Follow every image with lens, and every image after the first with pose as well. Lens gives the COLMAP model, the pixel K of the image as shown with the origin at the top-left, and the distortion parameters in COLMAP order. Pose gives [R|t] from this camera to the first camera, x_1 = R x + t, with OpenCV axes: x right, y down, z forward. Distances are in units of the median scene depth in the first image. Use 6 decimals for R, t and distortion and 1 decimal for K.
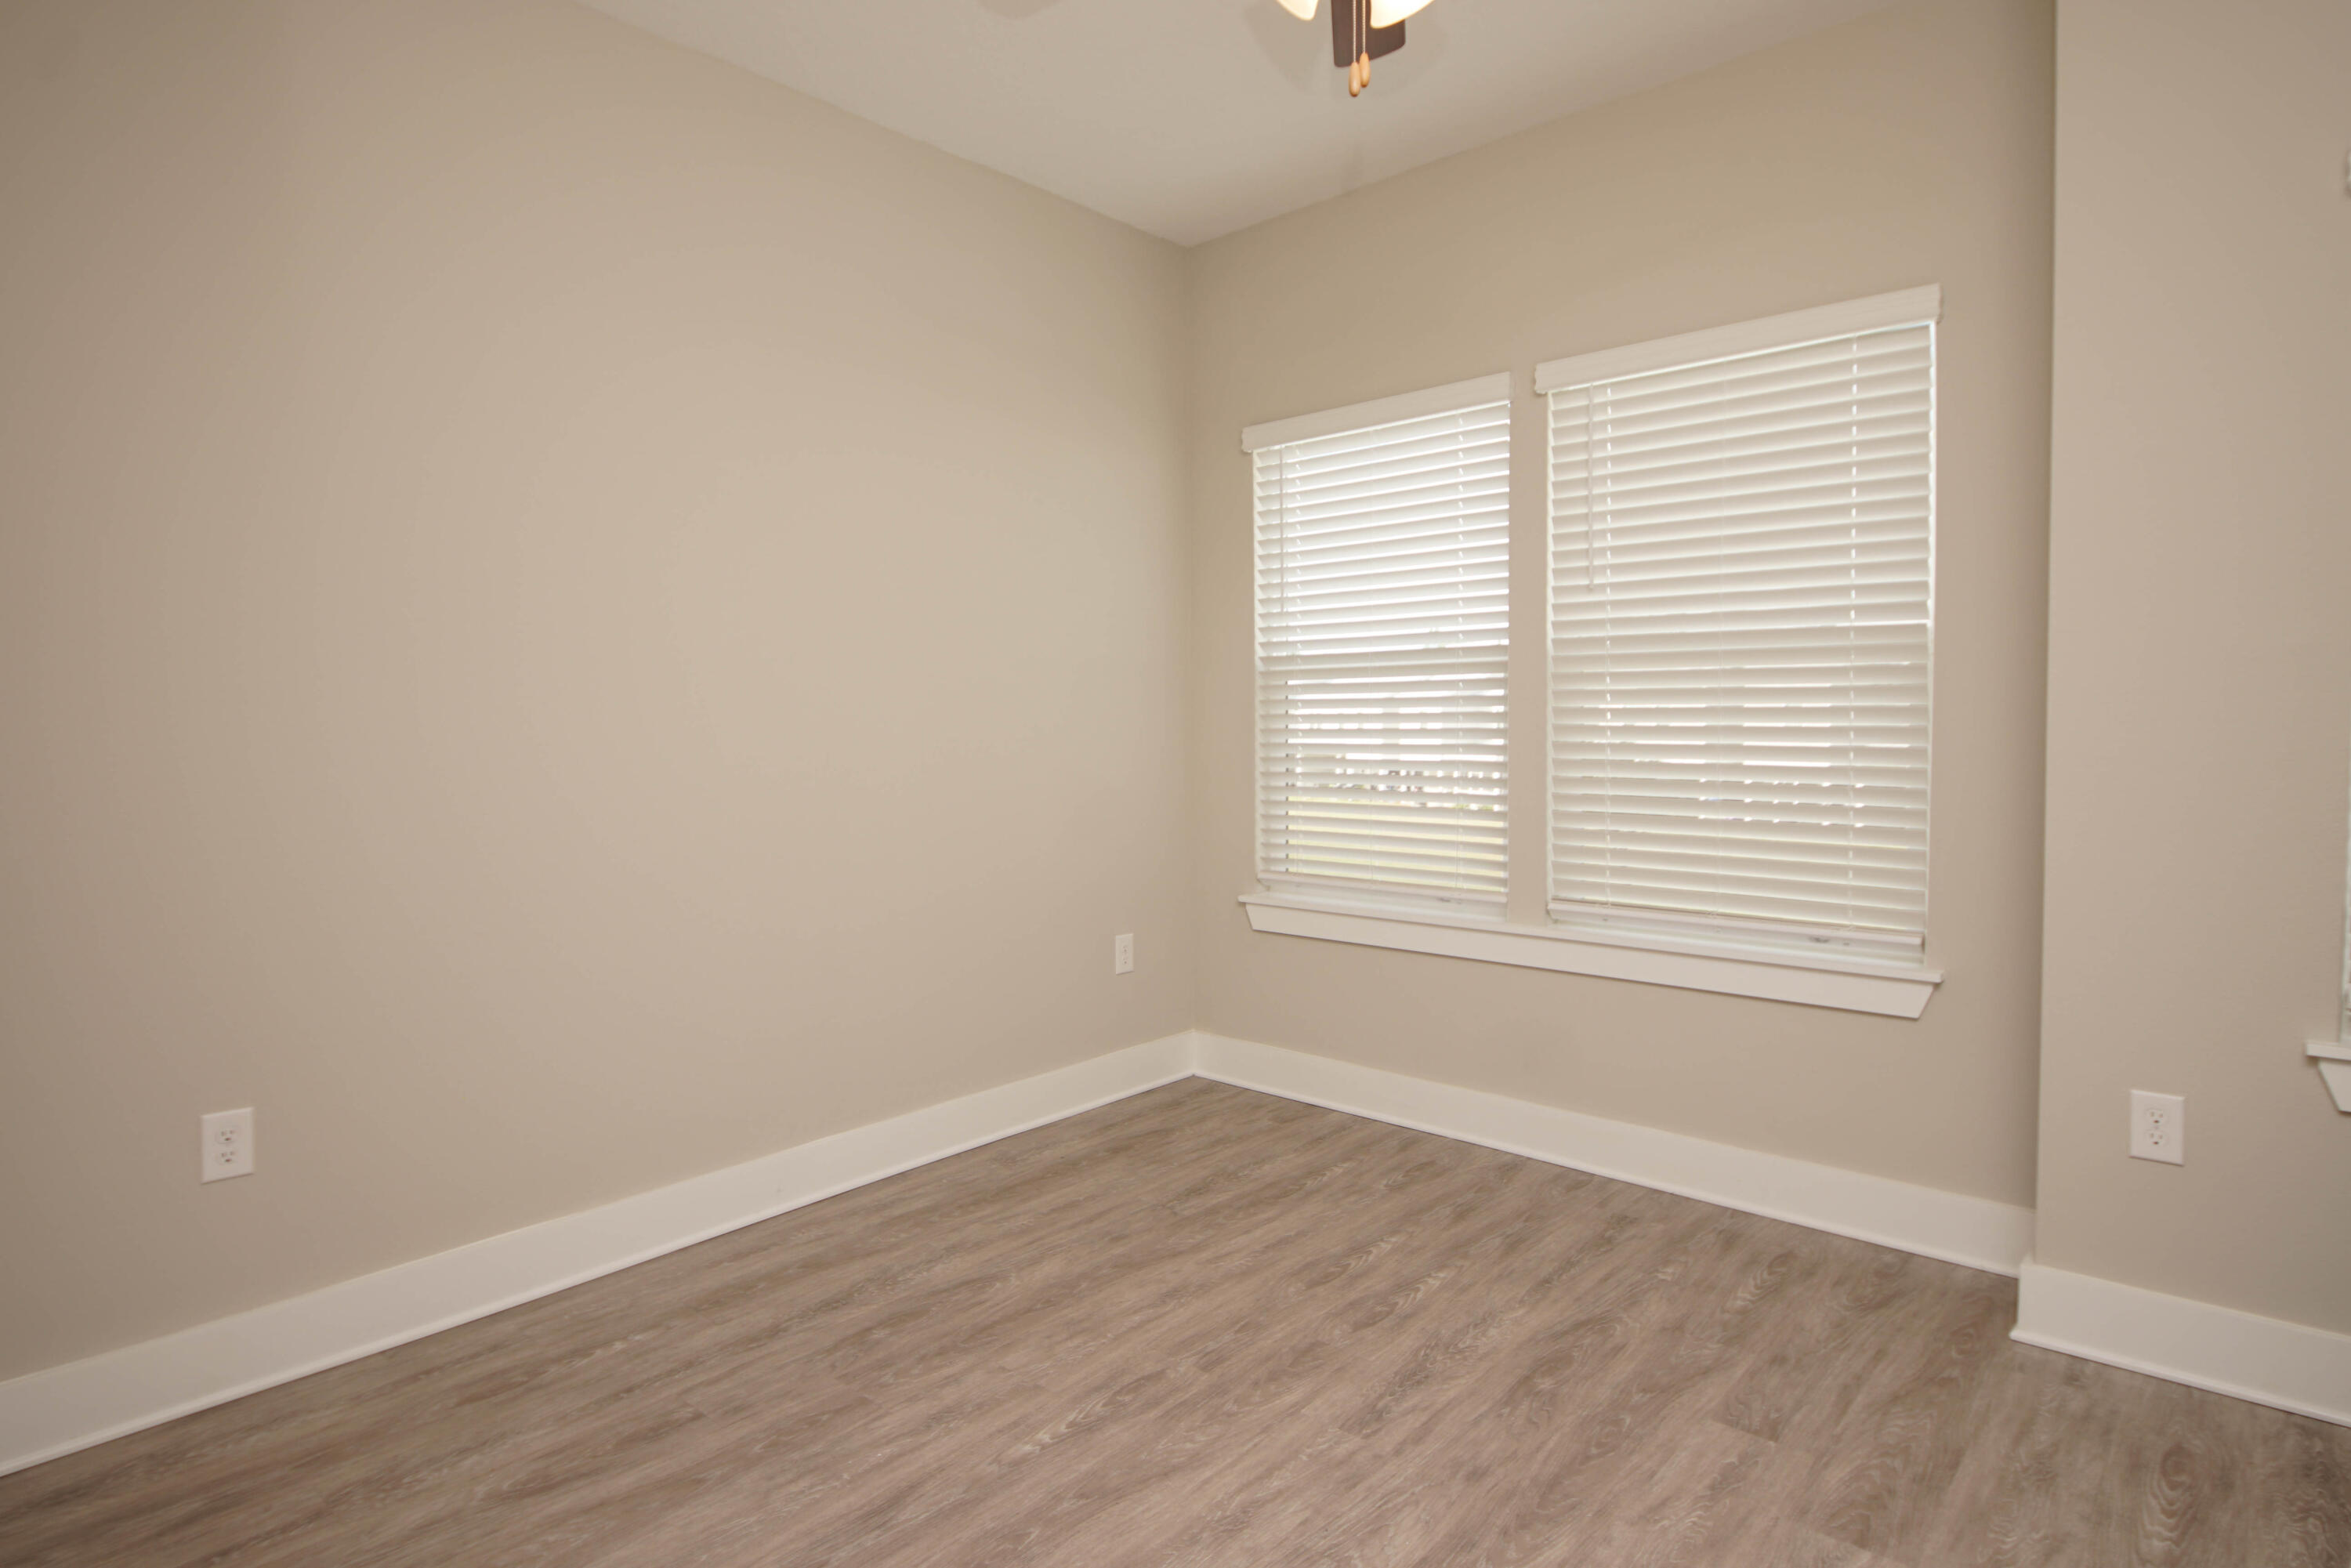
lens RADIAL K [[1259.7, 0, 1156.5], [0, 1259.7, 769.0], [0, 0, 1]] dist [0.038446, -0.034824]
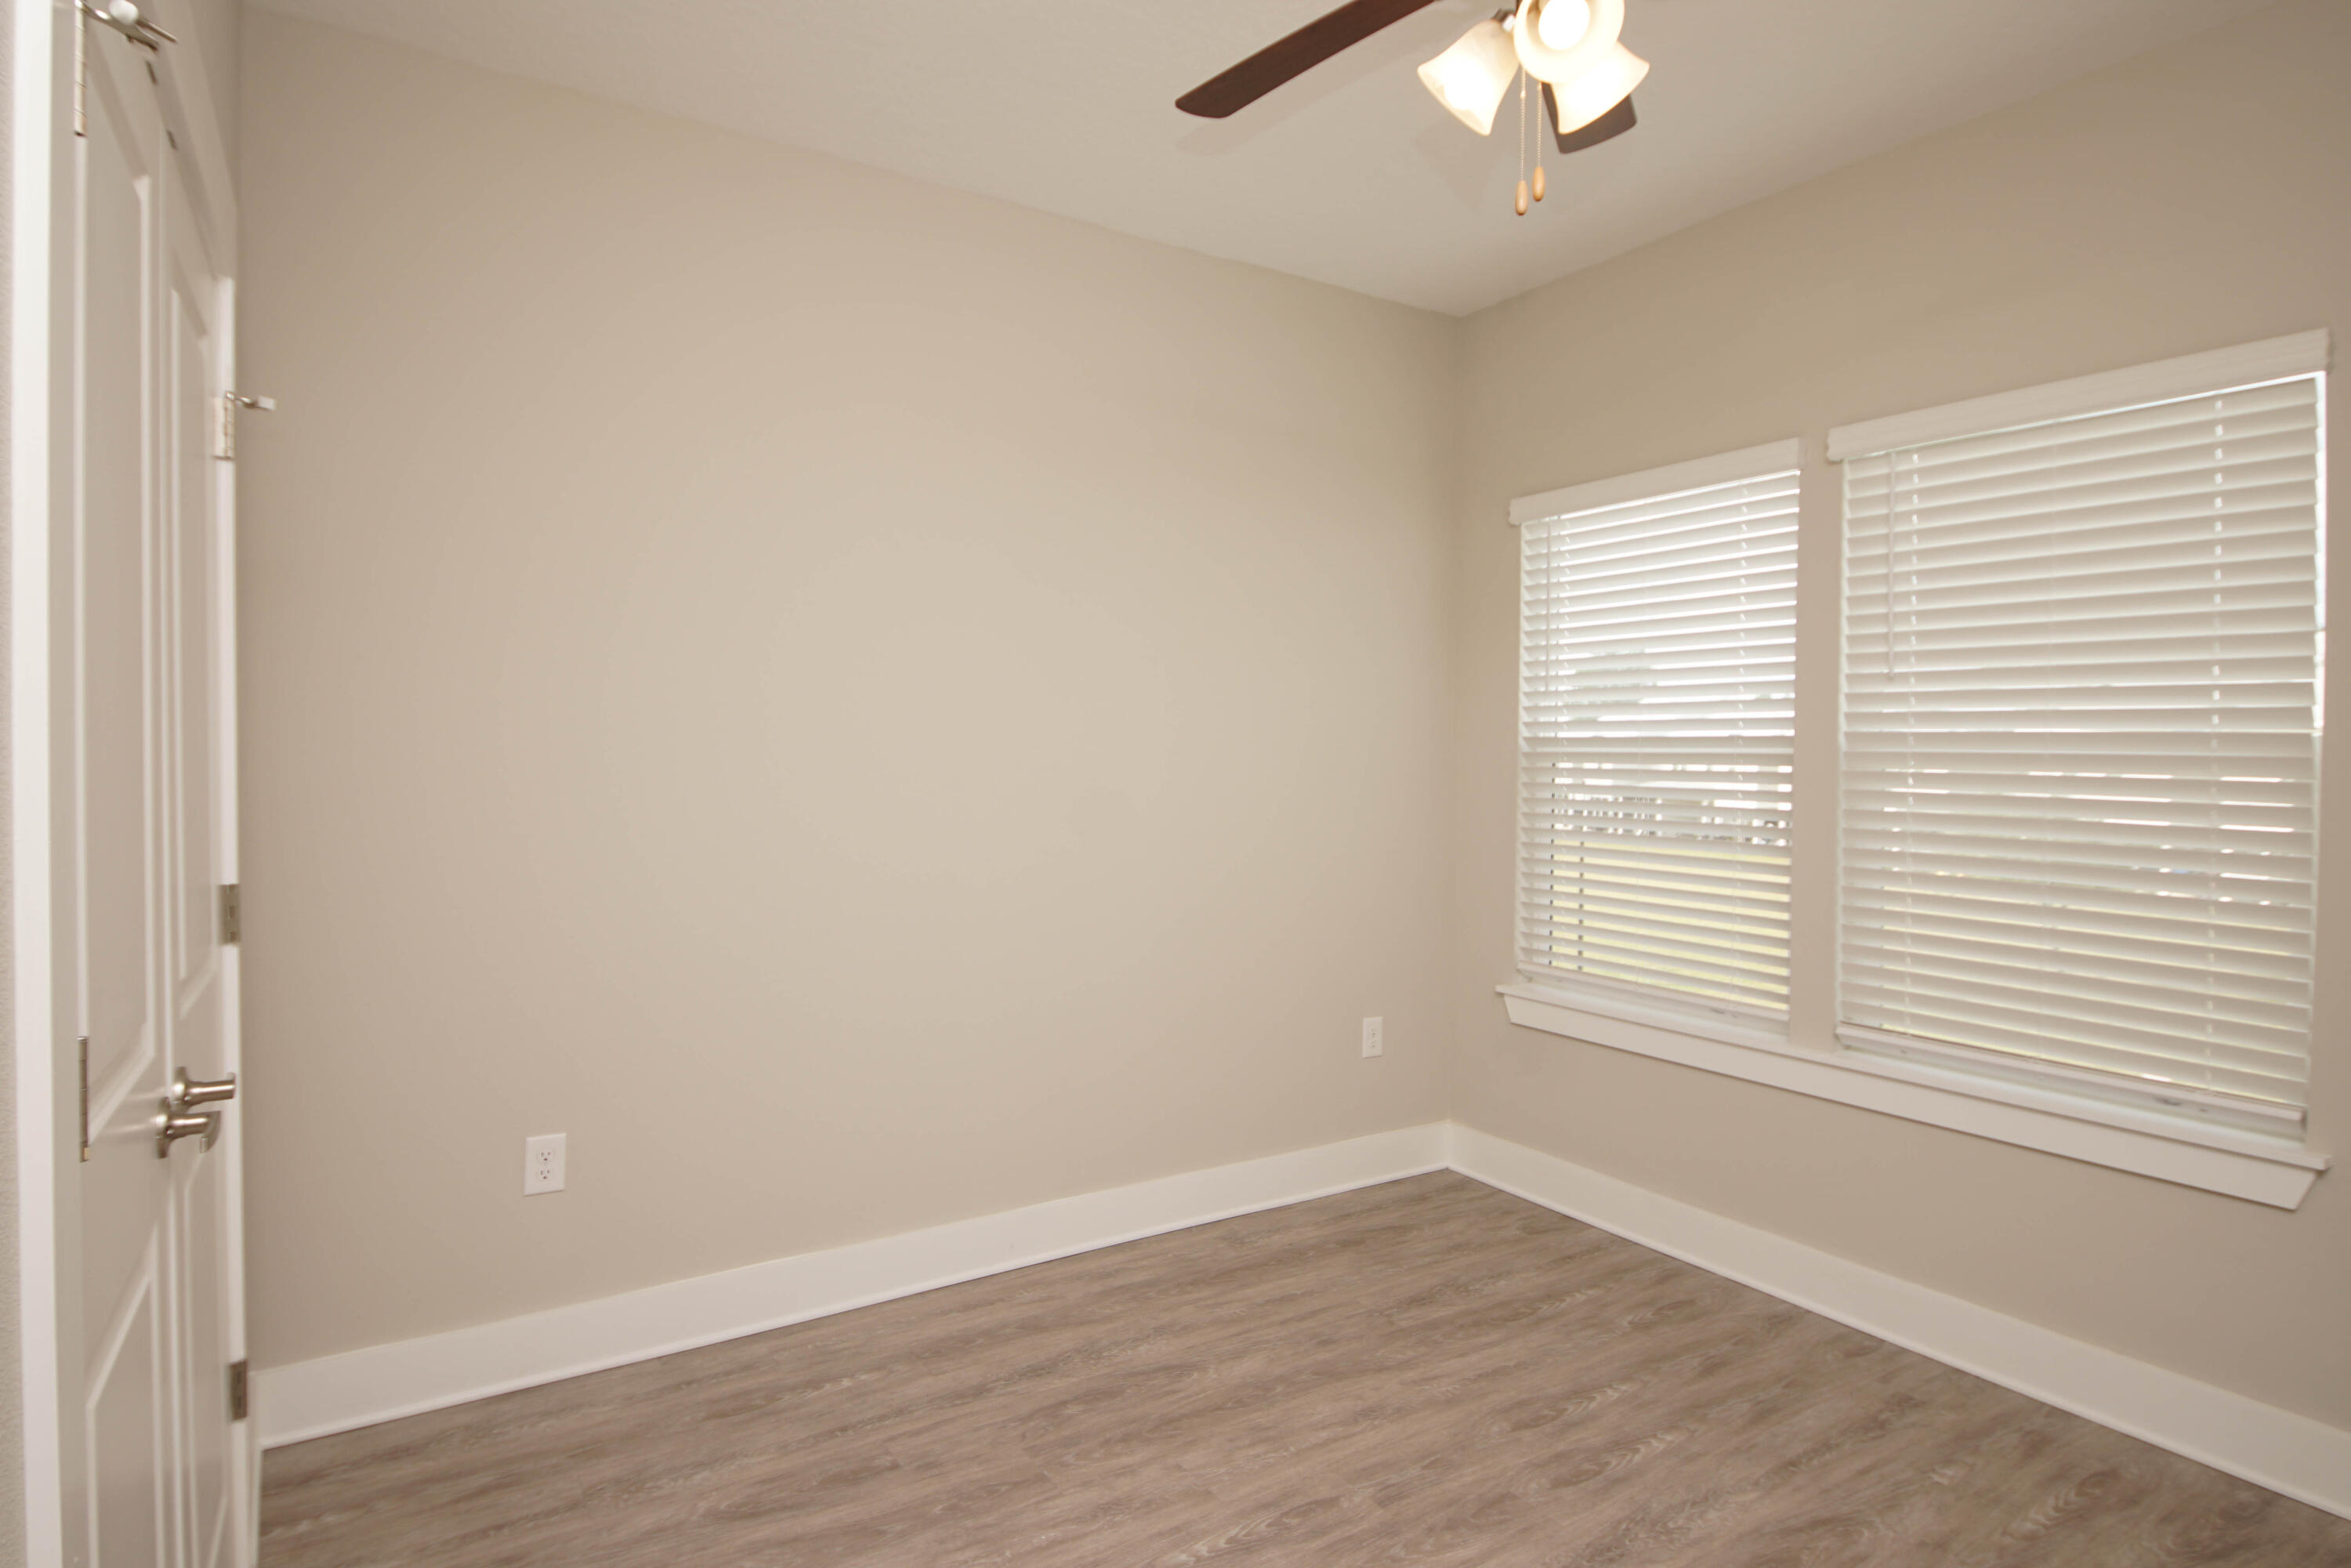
lens RADIAL K [[1259.7, 0, 1156.5], [0, 1259.7, 769.0], [0, 0, 1]] dist [0.038446, -0.034824]
pose [[0.964303, 0.023013, -0.263800, 0.102841], [-0.030387, 0.999252, -0.023903, -0.051446], [0.263052, 0.031066, 0.964281, 0.002632]]
